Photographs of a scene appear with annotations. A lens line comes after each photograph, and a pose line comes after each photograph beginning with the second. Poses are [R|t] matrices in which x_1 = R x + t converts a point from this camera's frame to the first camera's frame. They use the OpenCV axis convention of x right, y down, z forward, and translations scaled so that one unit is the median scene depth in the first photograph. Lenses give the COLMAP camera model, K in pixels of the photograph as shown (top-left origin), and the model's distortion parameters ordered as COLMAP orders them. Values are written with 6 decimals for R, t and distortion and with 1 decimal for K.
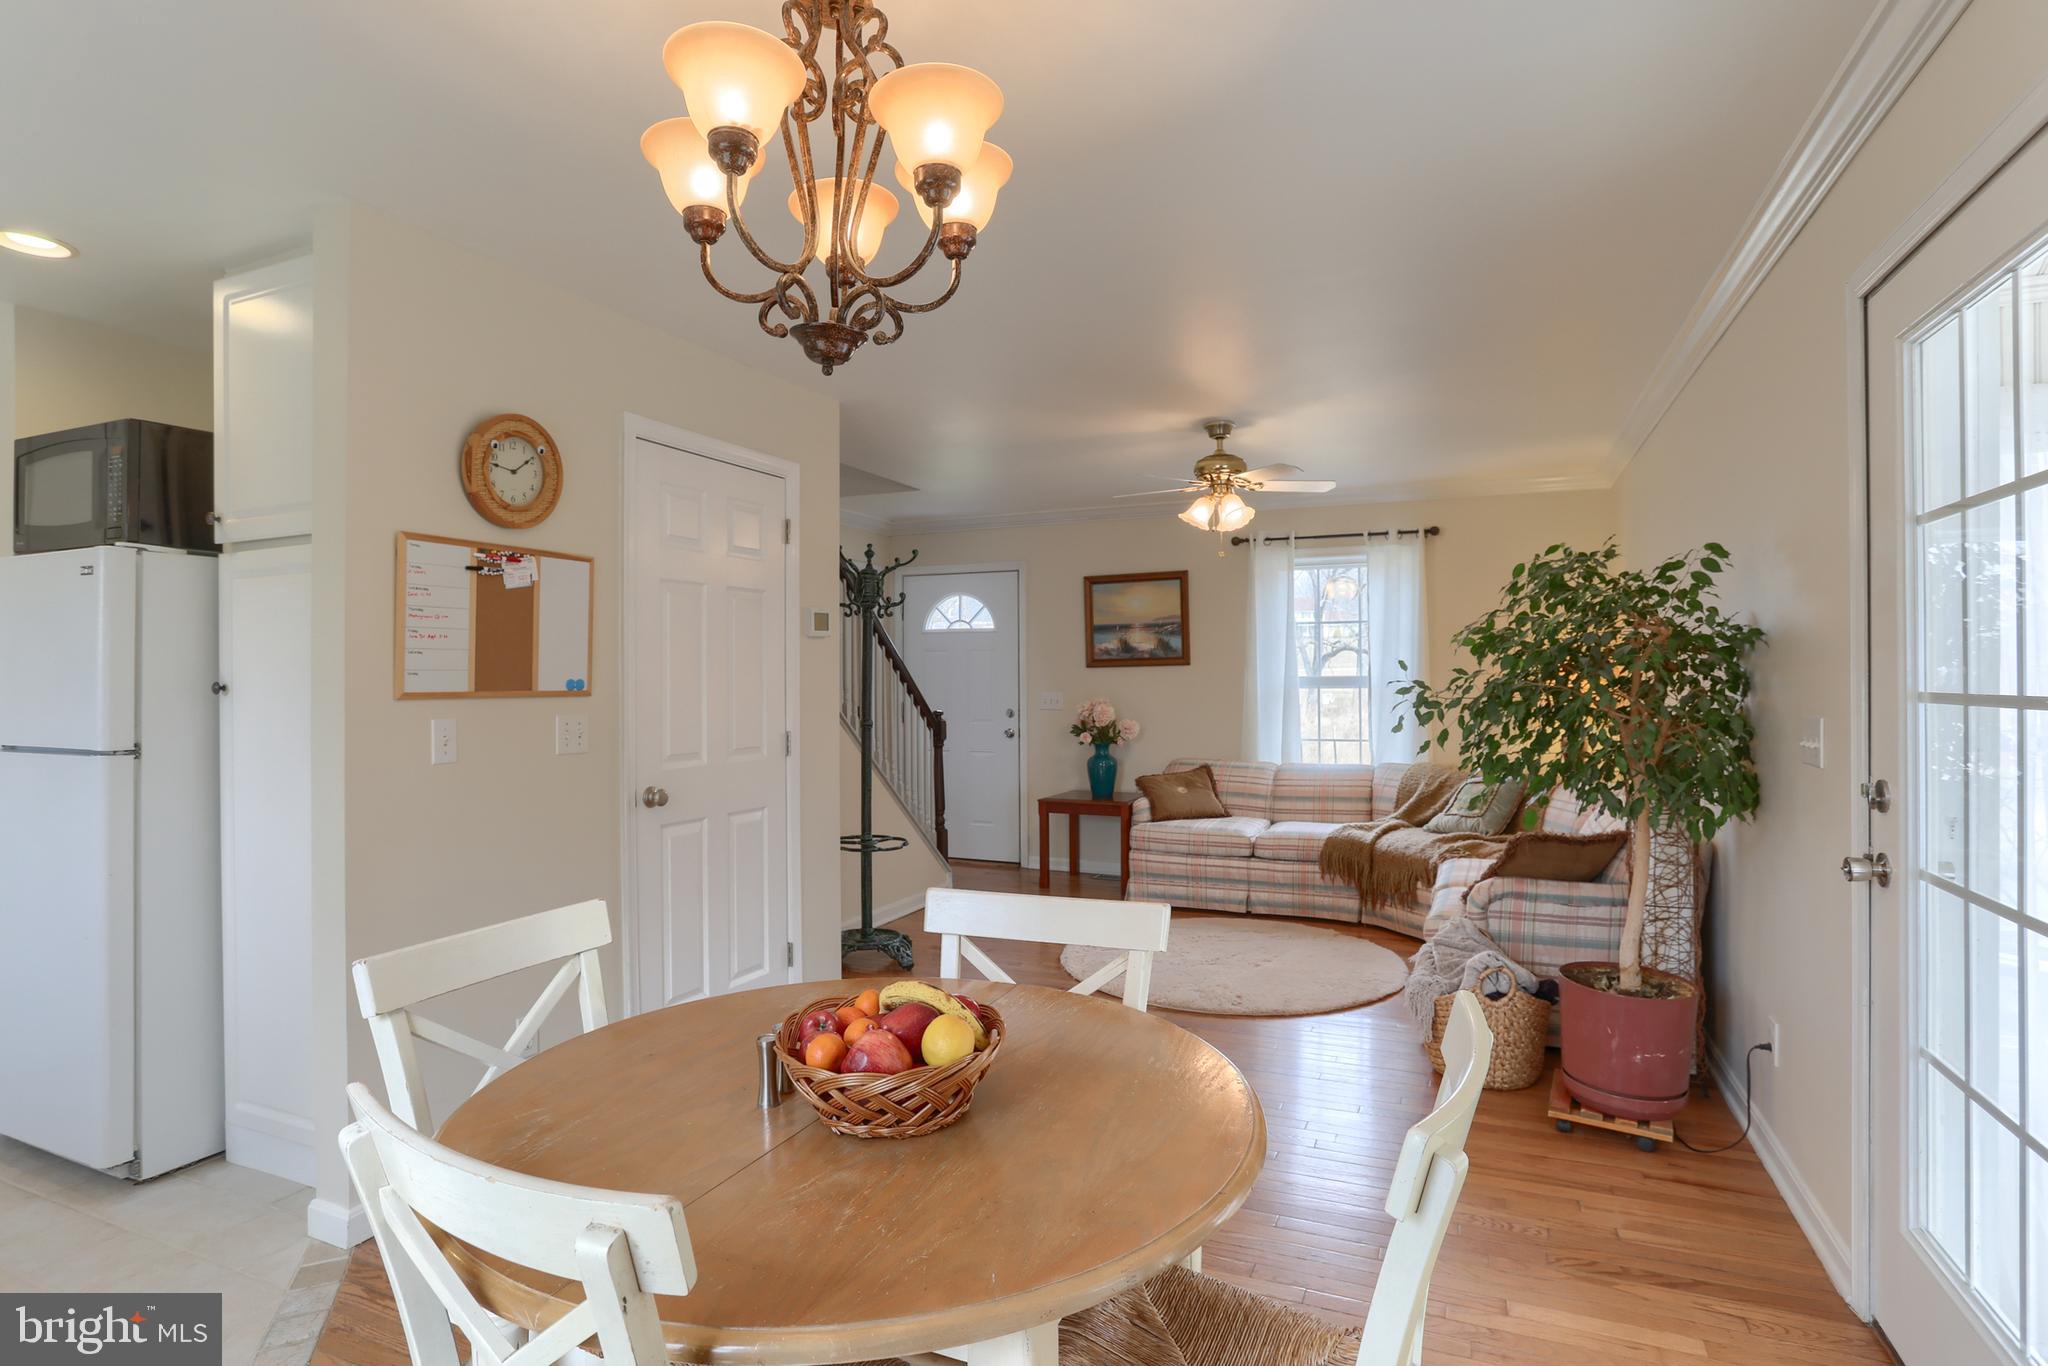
lens RADIAL K [[1060.6, 0, 1024.9], [0, 1060.6, 669.3], [0, 0, 1]] dist [-0.000102, 0.000081]
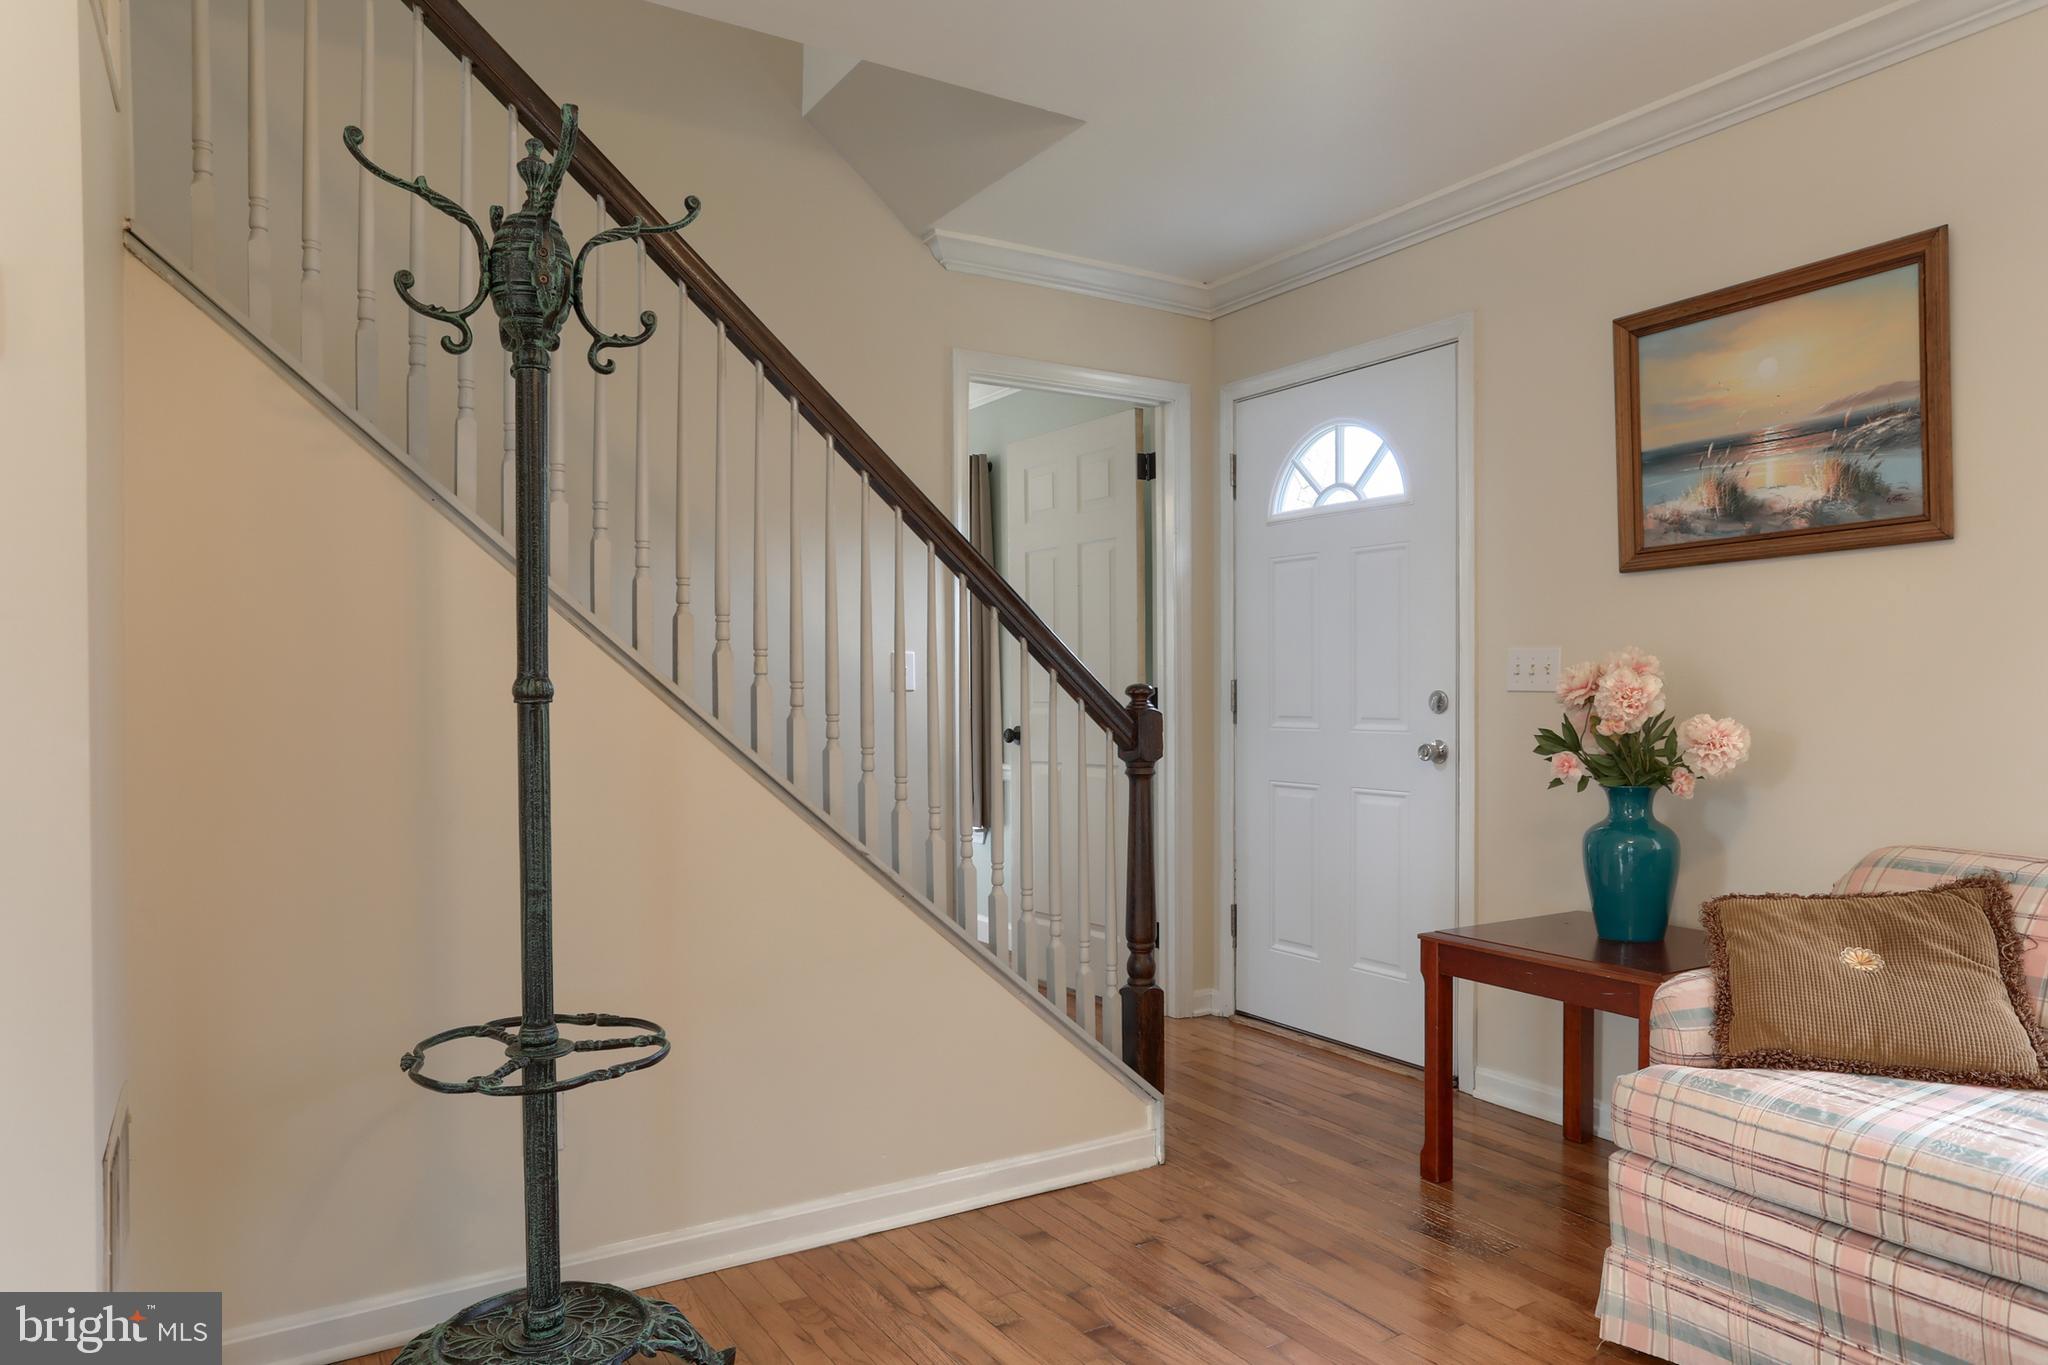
lens RADIAL K [[1326.6, 0, 1025.9], [0, 1326.6, 688.0], [0, 0, 1]] dist [0.012366, 0.007461]
pose [[0.819210, -0.000870, -0.573493, 0.159014], [0.008315, 0.999912, 0.010361, 0.032617], [0.573433, -0.013256, 0.819145, 0.540137]]
